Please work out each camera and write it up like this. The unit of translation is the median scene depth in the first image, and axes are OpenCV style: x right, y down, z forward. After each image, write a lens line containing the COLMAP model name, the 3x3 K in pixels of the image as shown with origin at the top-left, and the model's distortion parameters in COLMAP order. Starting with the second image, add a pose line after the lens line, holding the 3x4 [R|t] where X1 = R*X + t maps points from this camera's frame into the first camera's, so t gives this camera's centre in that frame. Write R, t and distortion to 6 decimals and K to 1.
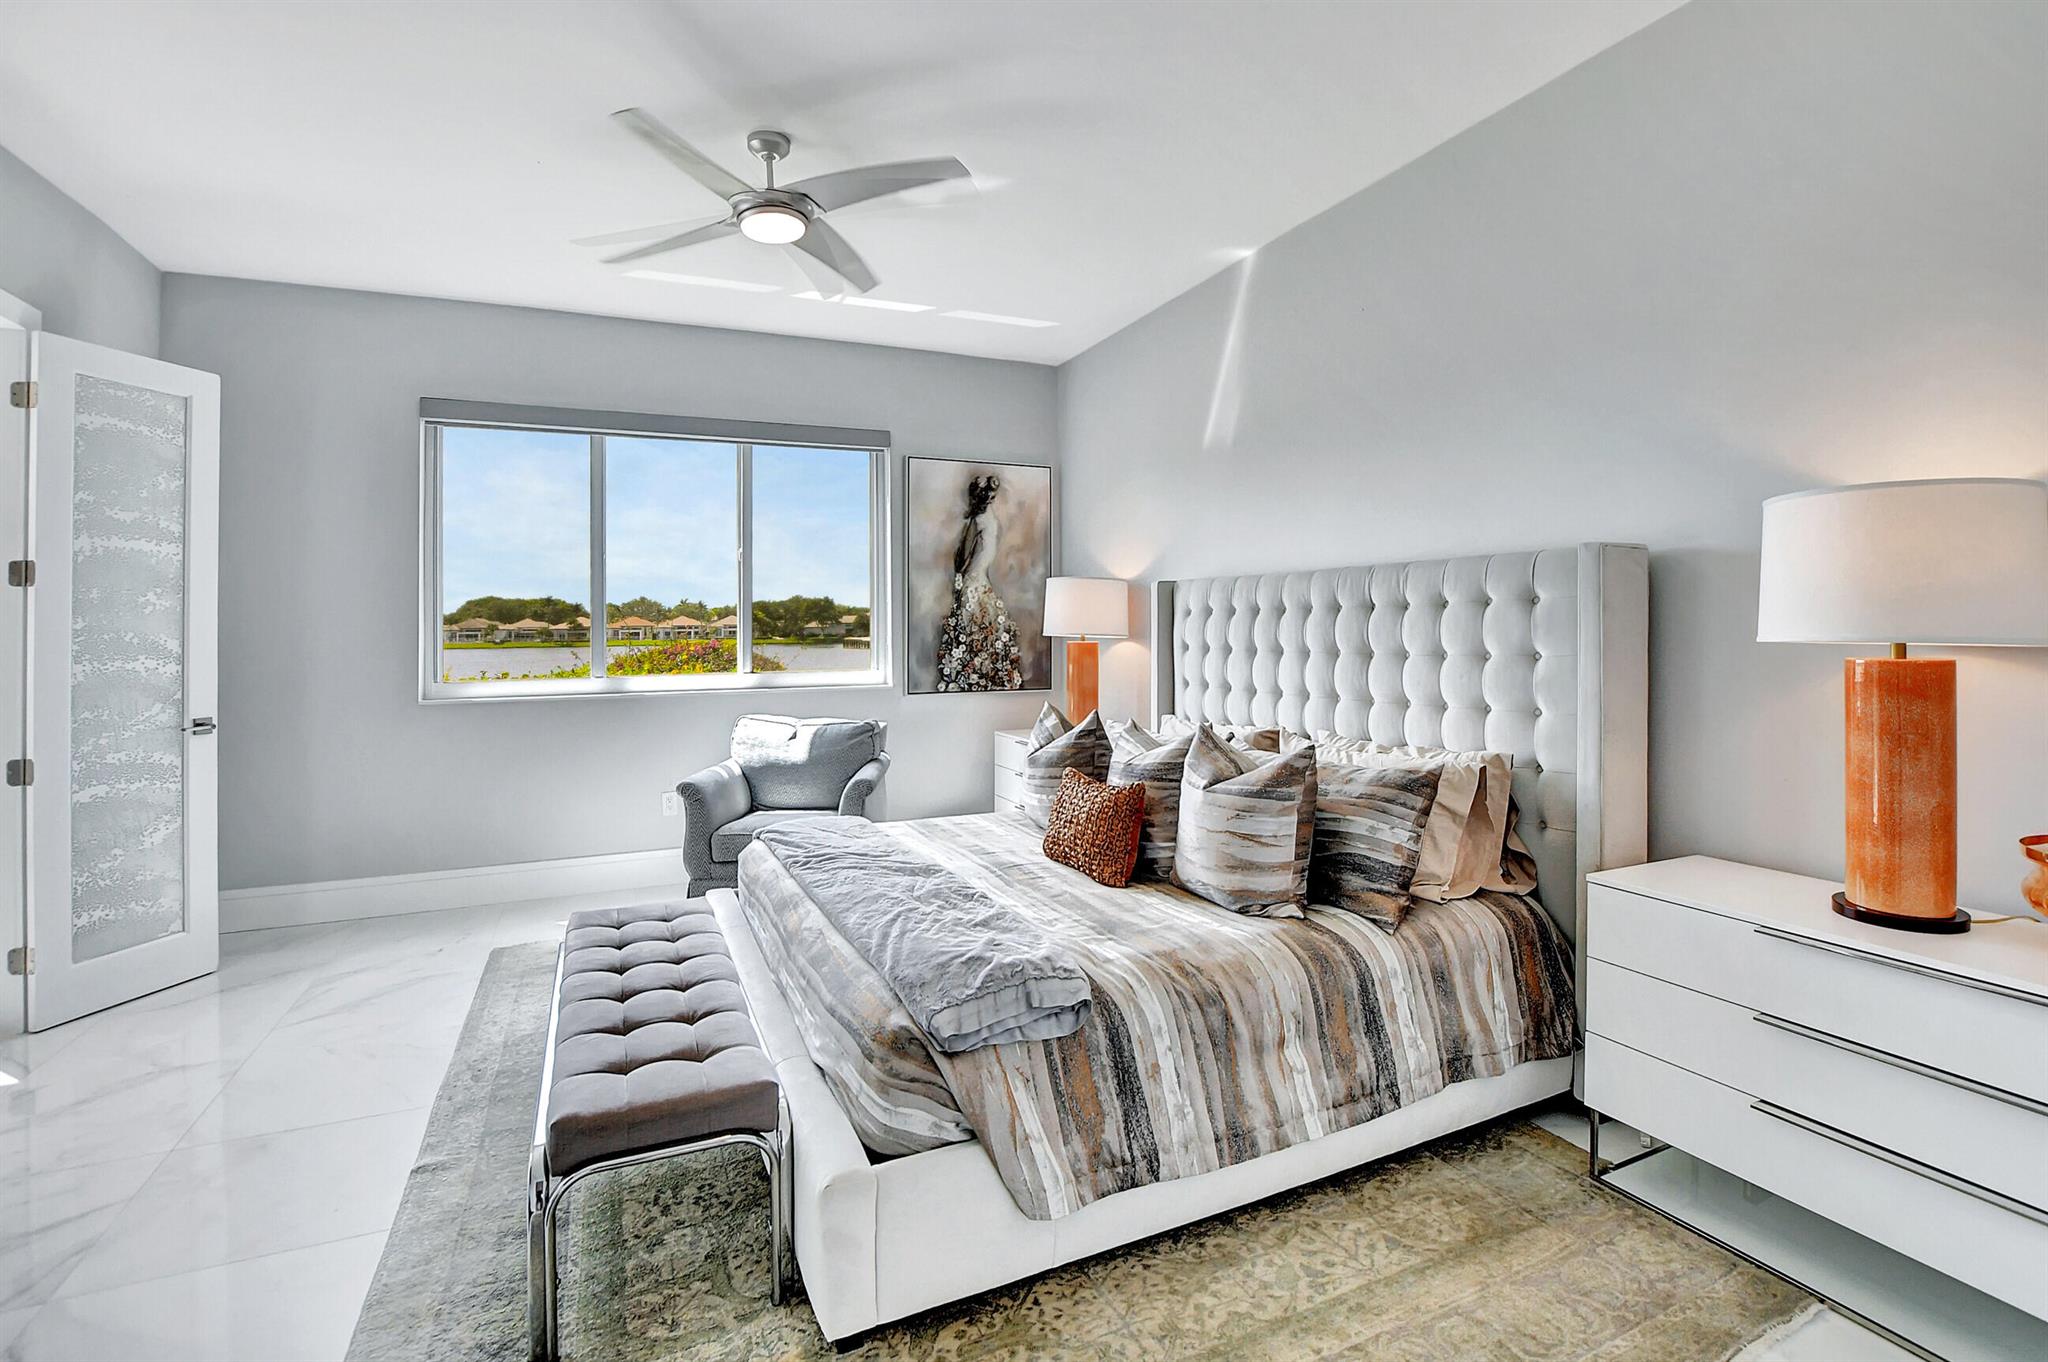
lens RADIAL K [[922.4, 0, 1019.7], [0, 922.4, 622.1], [0, 0, 1]] dist [-0.026183, 0.000710]
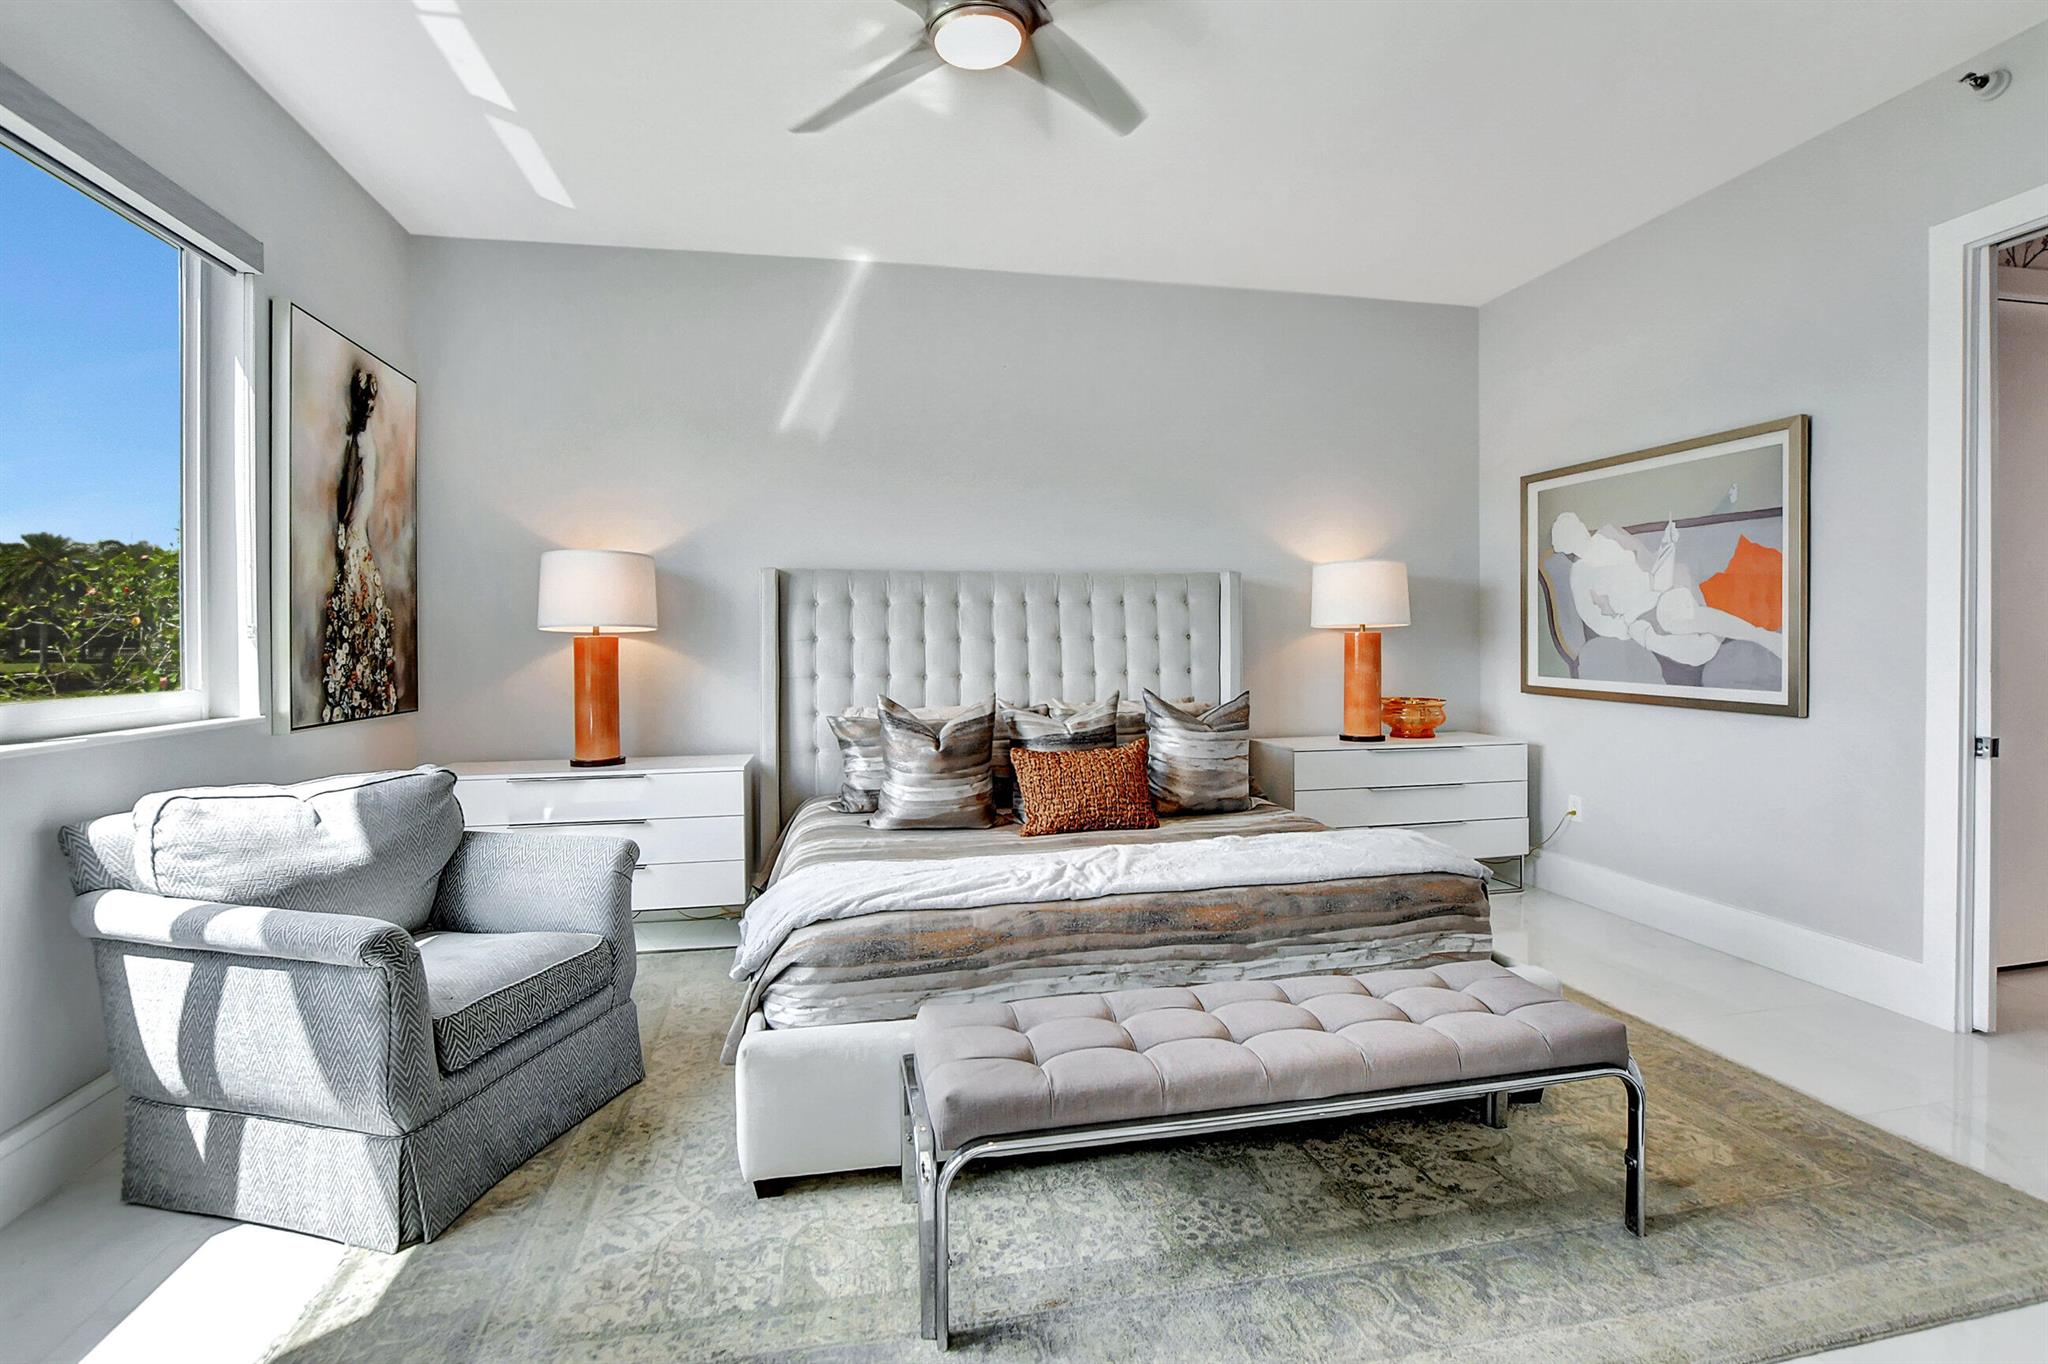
lens RADIAL K [[922.1, 0, 1011.2], [0, 922.1, 641.4], [0, 0, 1]] dist [-0.028485, 0.005454]
pose [[0.240425, 0.004902, 0.970655, -0.638487], [-0.001398, 0.999988, -0.004704, 0.030857], [-0.970667, -0.000226, 0.240429, 0.522423]]
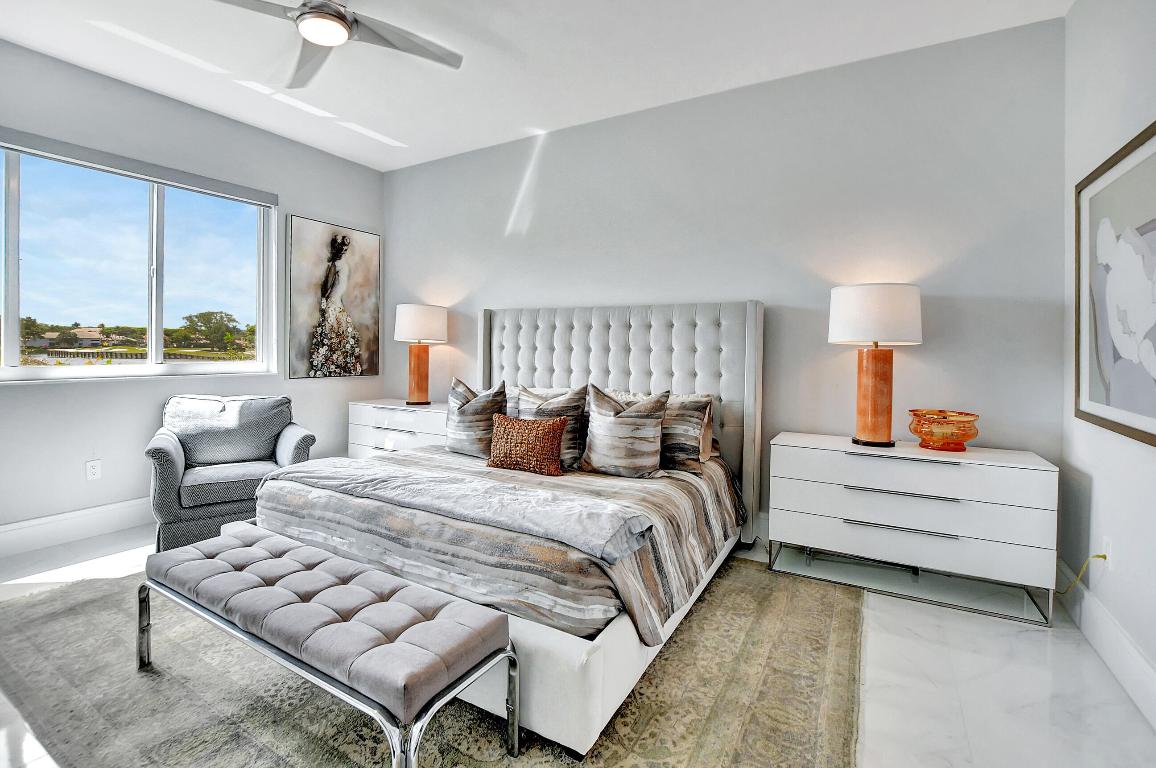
lens RADIAL K [[521.4, 0, 562.2], [0, 521.4, 357.2], [0, 0, 1]] dist [-0.027962, -0.000159]
pose [[0.823943, 0.008815, 0.566604, -0.267126], [-0.022643, 0.999593, 0.017375, 0.023860], [-0.566220, -0.027146, 0.823807, 0.099853]]
